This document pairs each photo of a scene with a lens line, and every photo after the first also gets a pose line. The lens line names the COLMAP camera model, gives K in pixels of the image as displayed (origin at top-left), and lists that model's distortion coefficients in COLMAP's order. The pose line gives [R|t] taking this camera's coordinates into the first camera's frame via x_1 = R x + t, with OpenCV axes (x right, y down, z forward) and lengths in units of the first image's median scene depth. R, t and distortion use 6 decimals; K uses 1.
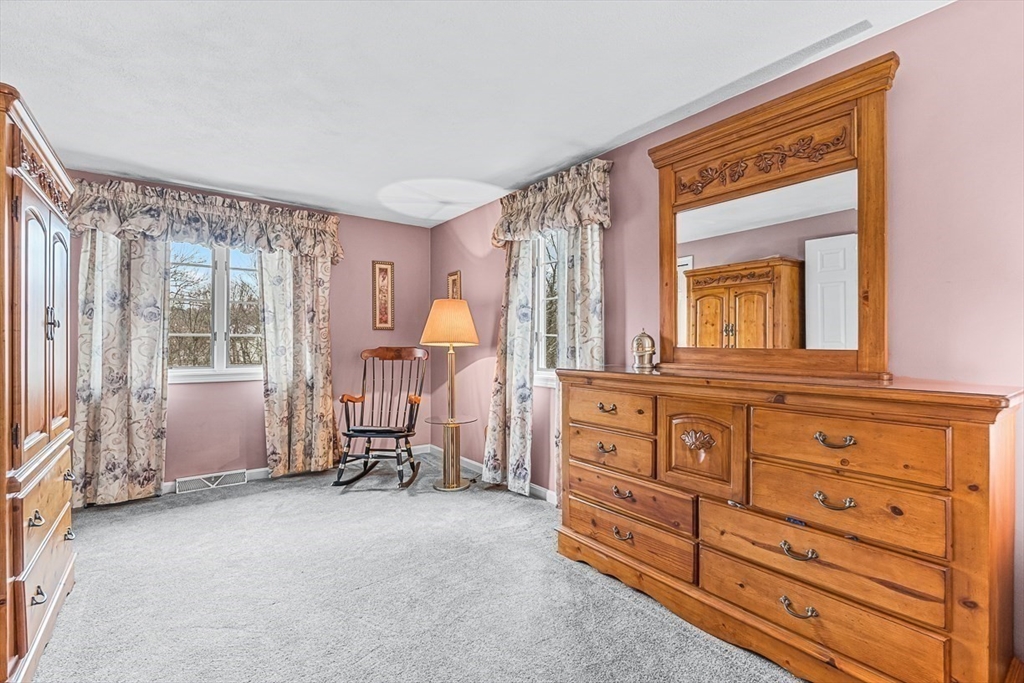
lens RADIAL K [[455.2, 0, 509.9], [0, 455.2, 342.2], [0, 0, 1]] dist [-0.003701, 0.001281]
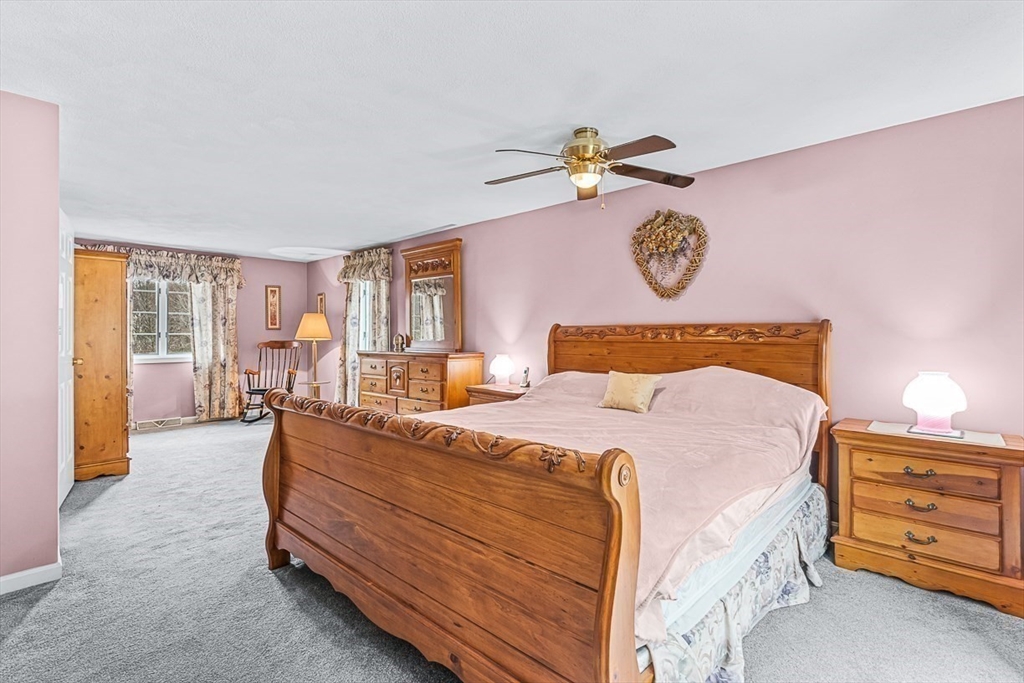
lens RADIAL K [[455.2, 0, 508.2], [0, 455.2, 332.9], [0, 0, 1]] dist [-0.003701, 0.001281]
pose [[0.982019, -0.003516, 0.188749, 0.260434], [0.004199, 0.999986, -0.003216, -0.010001], [-0.188735, 0.003951, 0.982020, -0.811772]]
